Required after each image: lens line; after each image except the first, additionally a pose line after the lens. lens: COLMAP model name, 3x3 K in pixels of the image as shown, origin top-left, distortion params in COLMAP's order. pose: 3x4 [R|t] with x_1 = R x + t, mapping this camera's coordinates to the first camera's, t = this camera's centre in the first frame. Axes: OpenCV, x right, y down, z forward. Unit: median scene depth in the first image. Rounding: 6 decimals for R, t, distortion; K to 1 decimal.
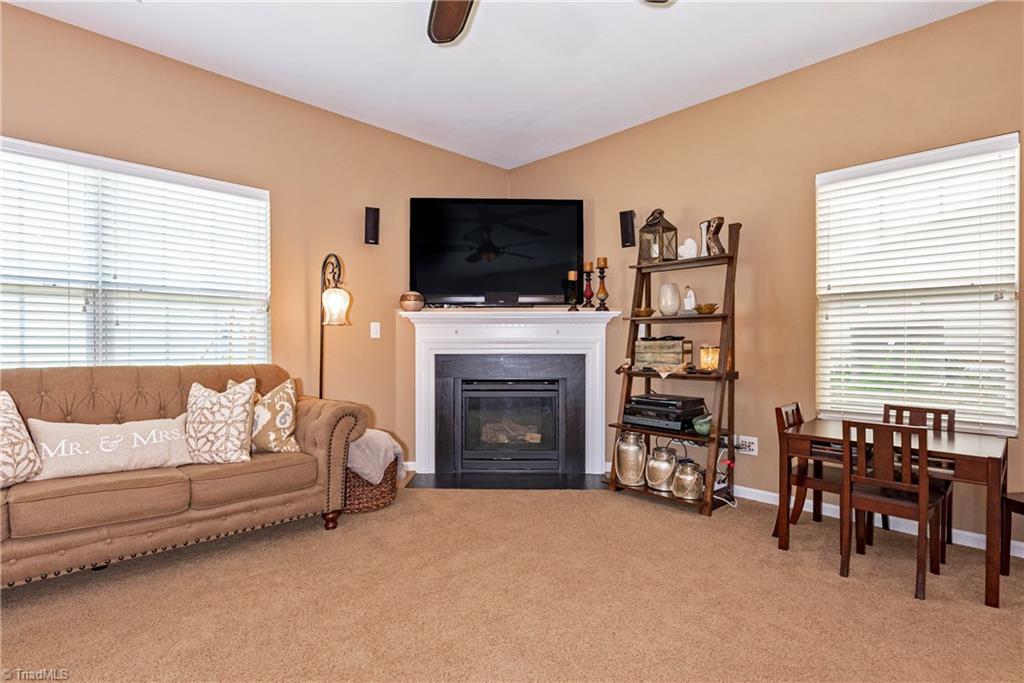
lens RADIAL K [[515.5, 0, 512.0], [0, 515.5, 341.5], [0, 0, 1]] dist [-0.001288, -0.000515]
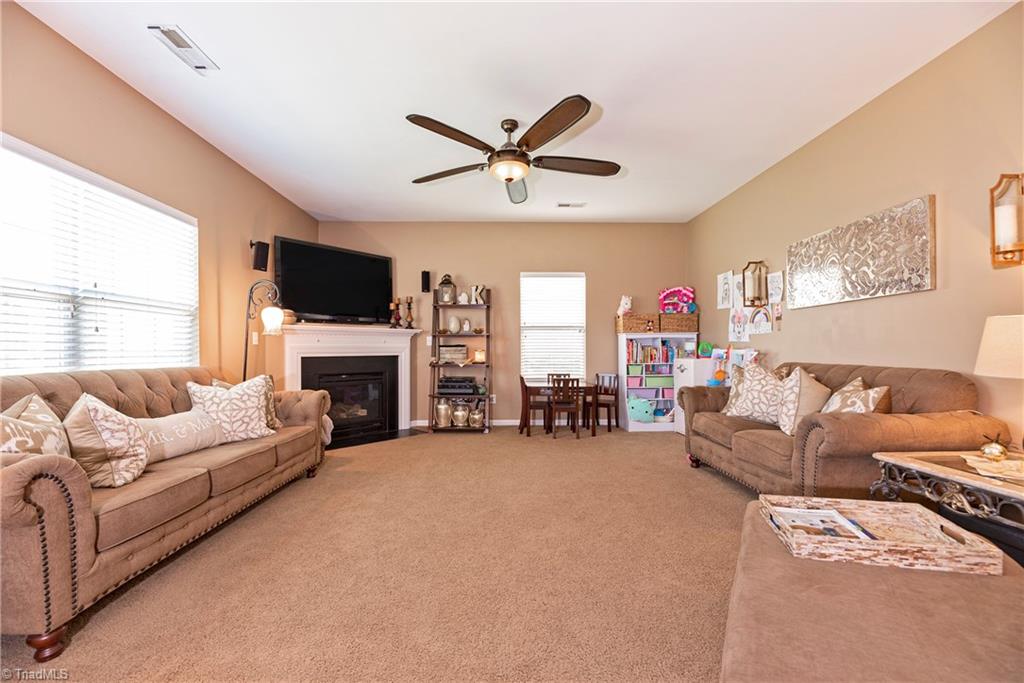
lens RADIAL K [[414.9, 0, 509.3], [0, 414.9, 347.3], [0, 0, 1]] dist [-0.001051, -0.000107]
pose [[0.685553, 0.001875, 0.728020, -0.675308], [-0.001305, 0.999998, -0.001347, 0.000738], [-0.728021, -0.000026, 0.685555, -0.165244]]
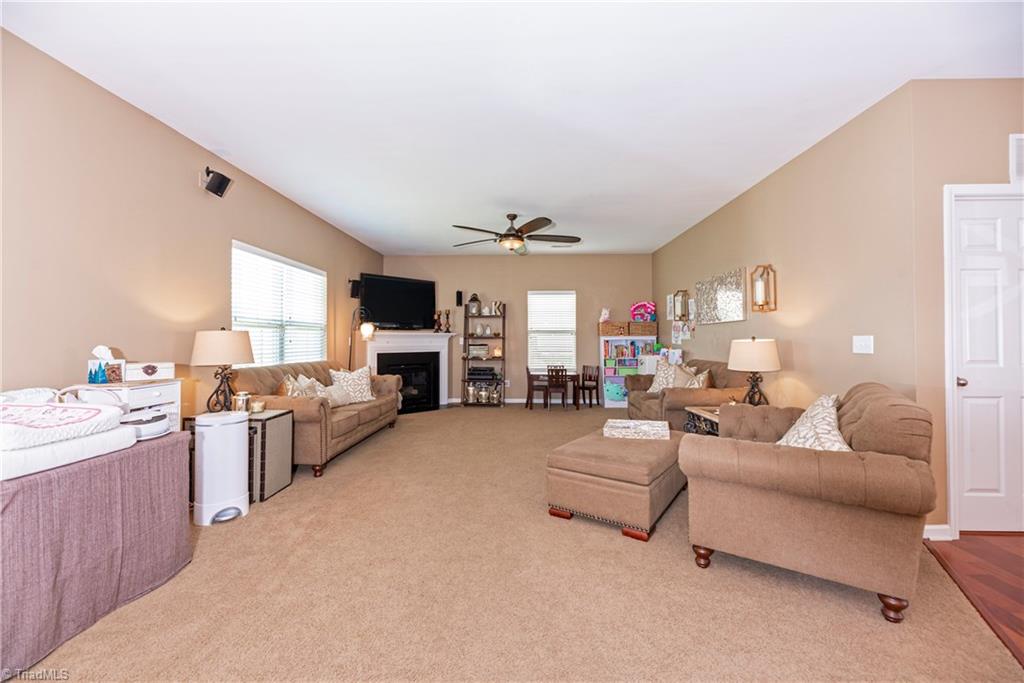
lens RADIAL K [[411.4, 0, 512.0], [0, 411.4, 341.5], [0, 0, 1]] dist [-0.000708, -0.000020]
pose [[0.726567, -0.002415, 0.687092, -1.038354], [-0.003821, 0.999964, 0.007556, -0.041591], [-0.687085, -0.008115, 0.726531, -0.628215]]
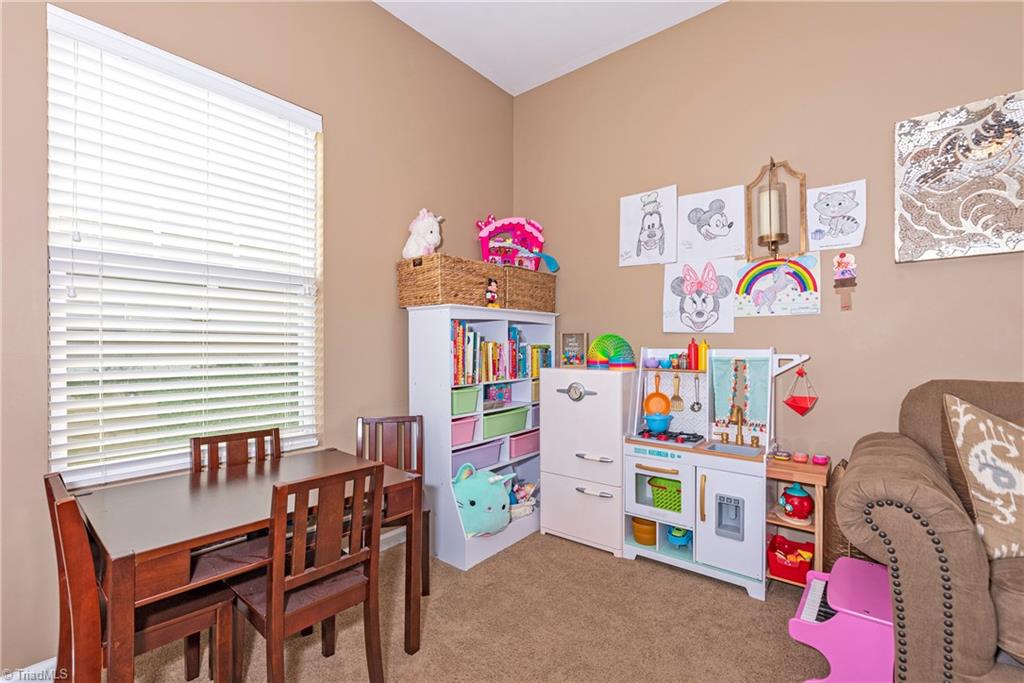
lens RADIAL K [[460.3, 0, 512.0], [0, 460.3, 341.5], [0, 0, 1]] dist [0.000893, 0.000087]
pose [[-0.103591, 0.008398, 0.994585, 0.090438], [-0.007435, 0.999930, -0.009218, 0.003237], [-0.994592, -0.008350, -0.103521, 0.550896]]
